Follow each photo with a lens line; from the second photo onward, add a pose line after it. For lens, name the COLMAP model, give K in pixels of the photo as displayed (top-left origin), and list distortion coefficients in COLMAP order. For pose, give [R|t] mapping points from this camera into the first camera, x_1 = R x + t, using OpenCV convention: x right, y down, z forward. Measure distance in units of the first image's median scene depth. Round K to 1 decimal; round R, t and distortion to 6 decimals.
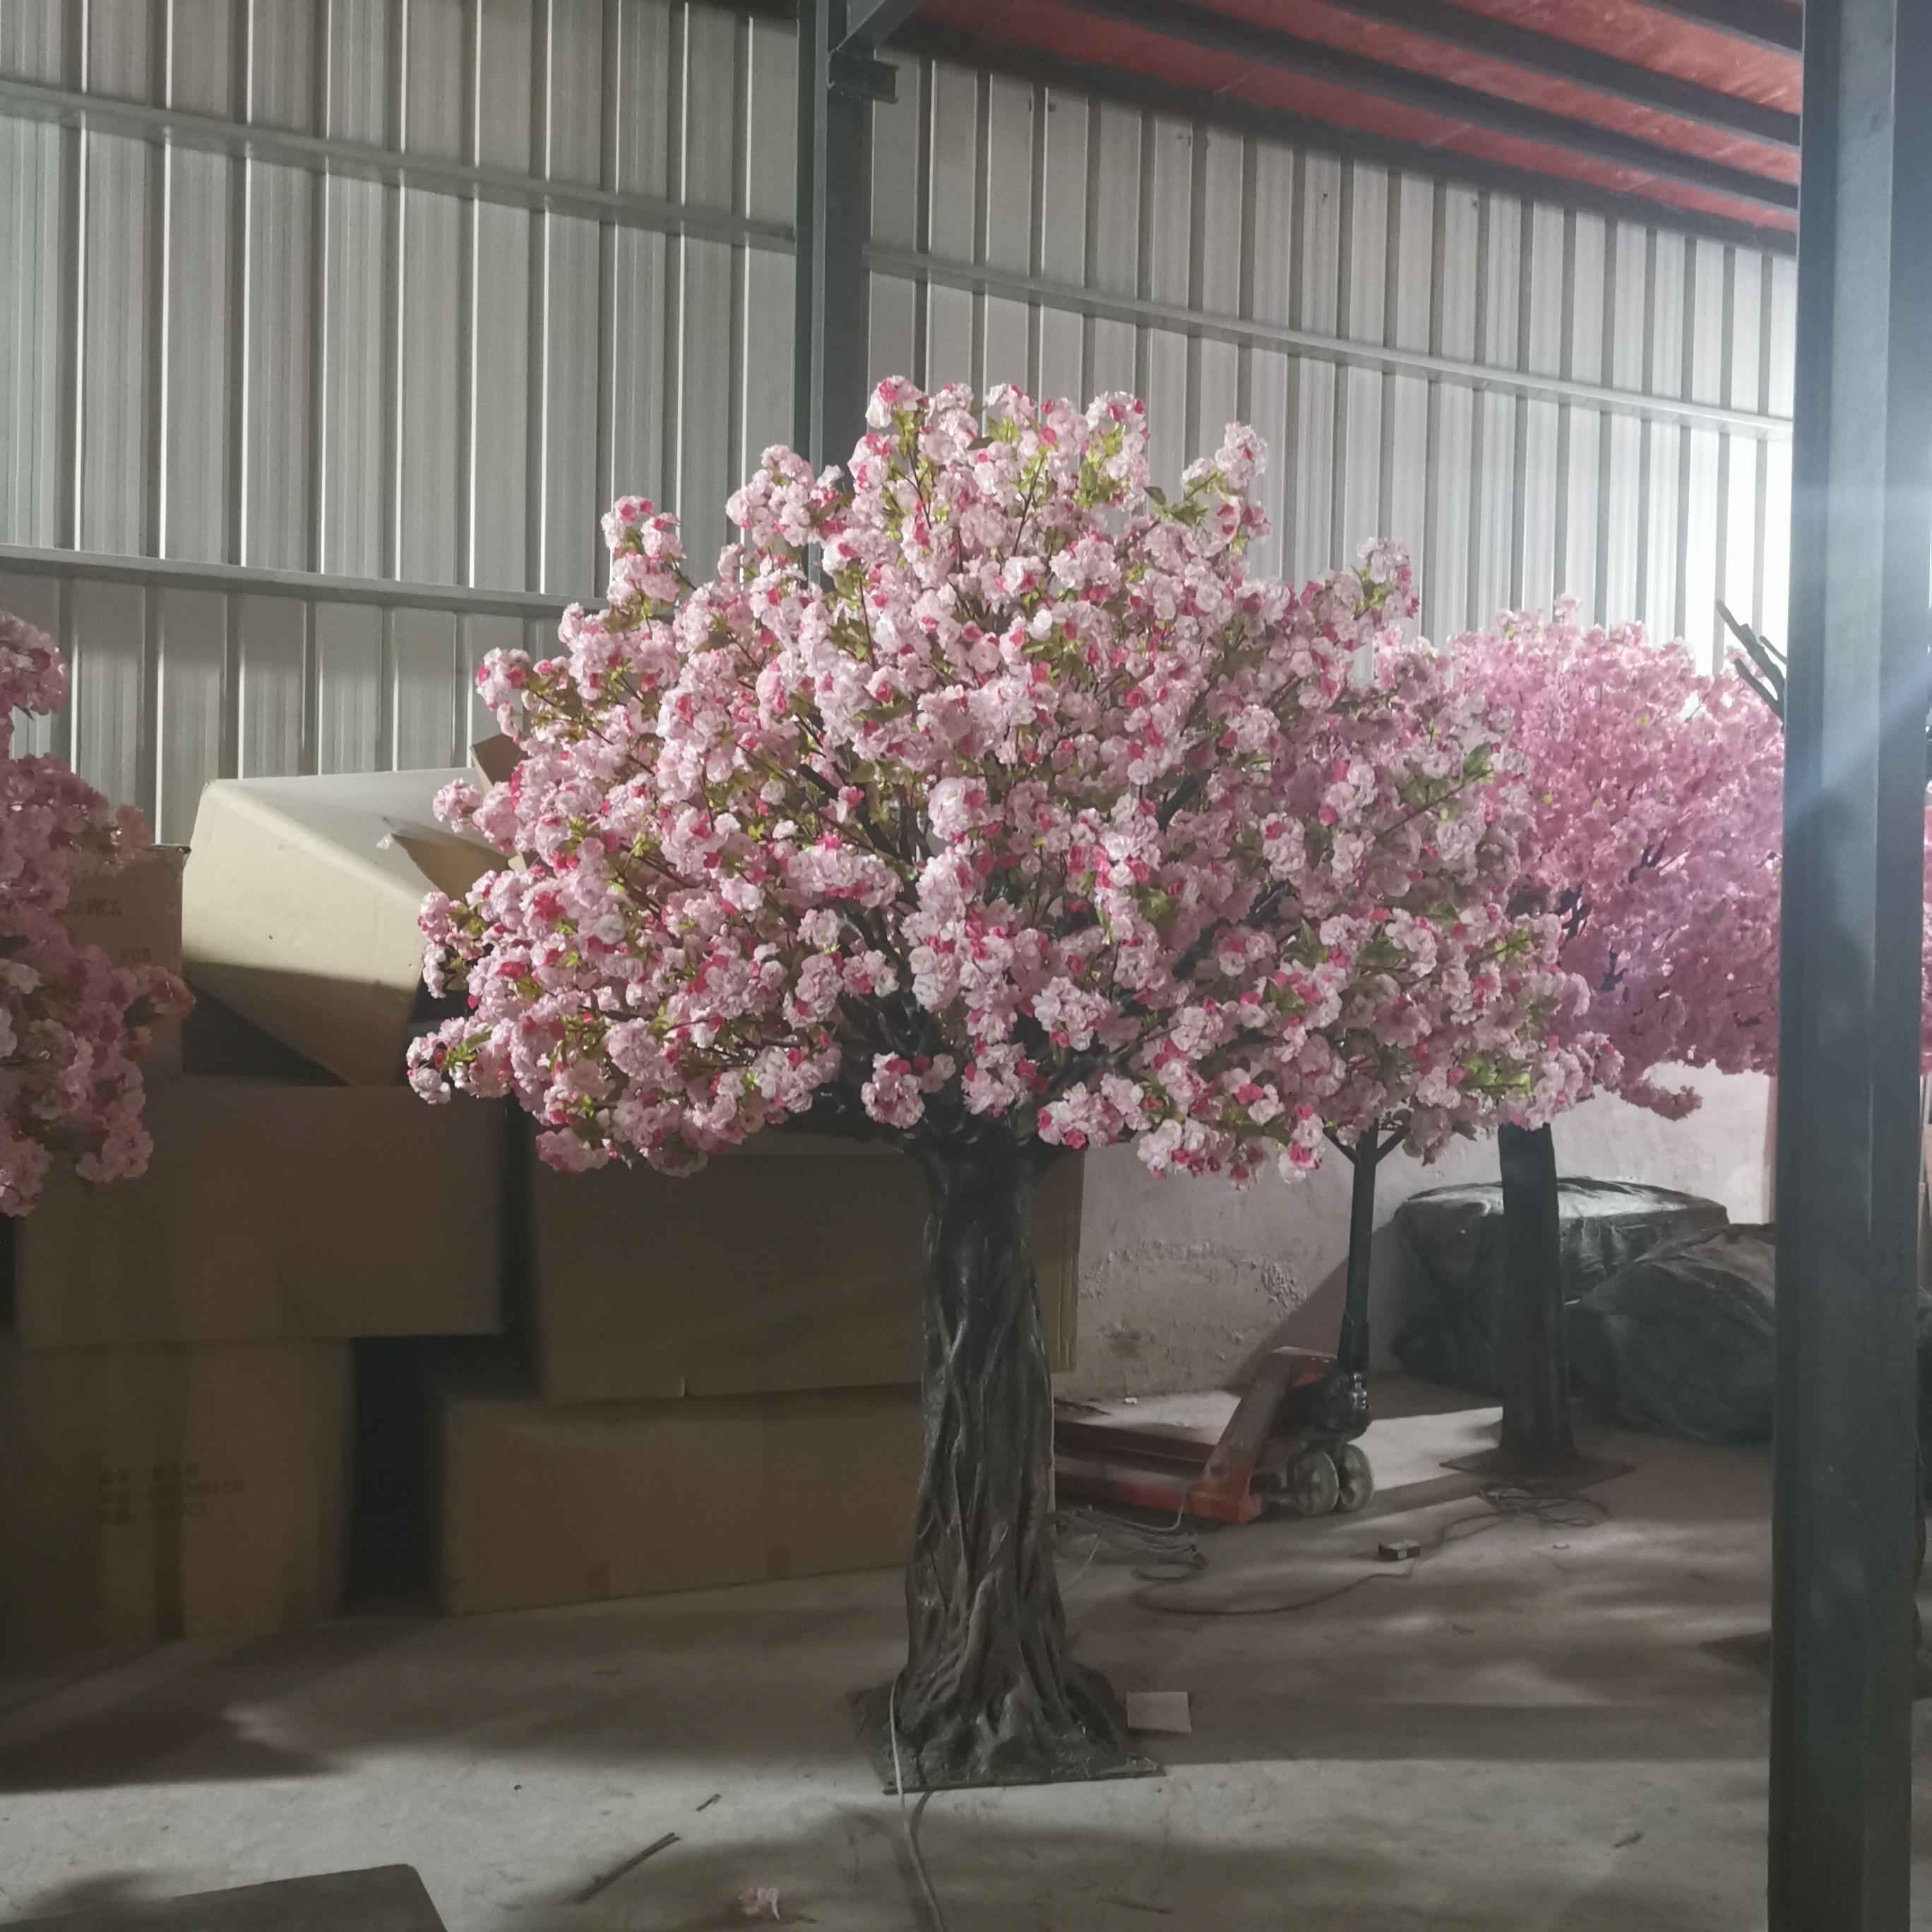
lens RADIAL K [[2115.2, 0, 966.0], [0, 2115.2, 966.0], [0, 0, 1]] dist [0.014665, -0.048315]
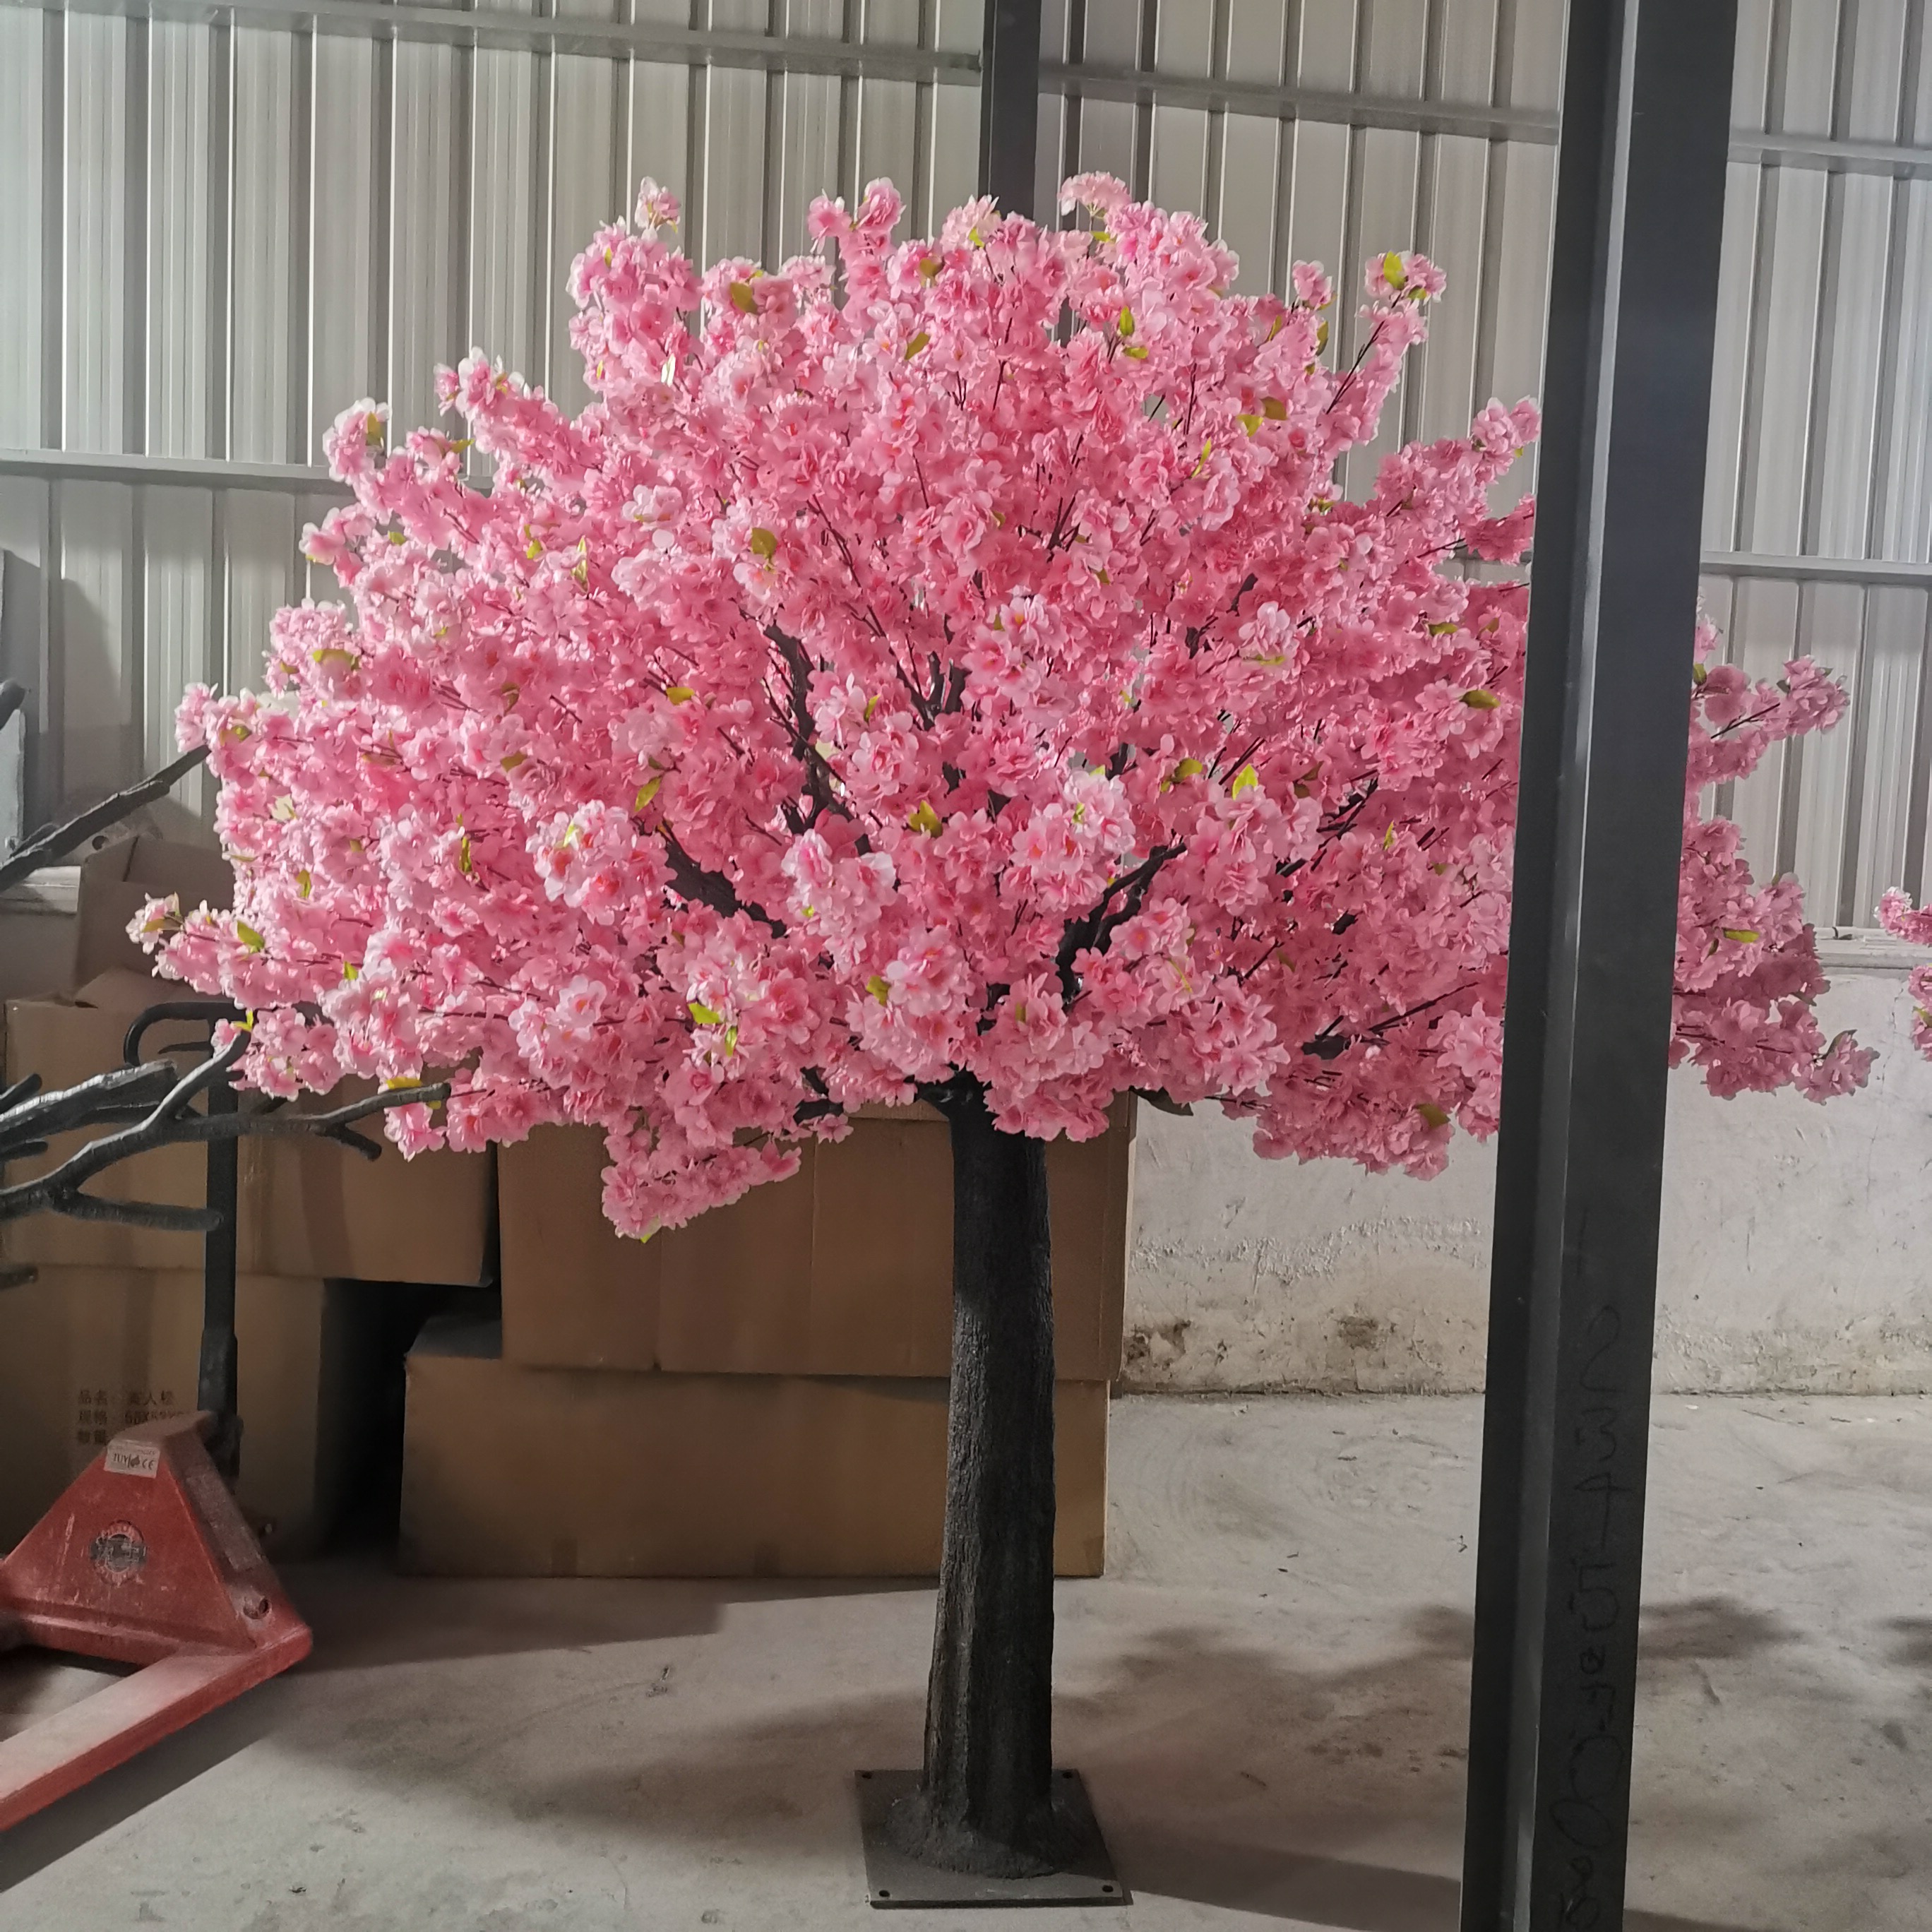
lens RADIAL K [[2115.2, 0, 966.0], [0, 2115.2, 966.0], [0, 0, 1]] dist [0.014665, -0.048315]
pose [[0.941502, 0.033570, -0.335331, 0.228966], [-0.019732, 0.998810, 0.044591, -0.006729], [0.336429, -0.035366, 0.941045, 0.152234]]
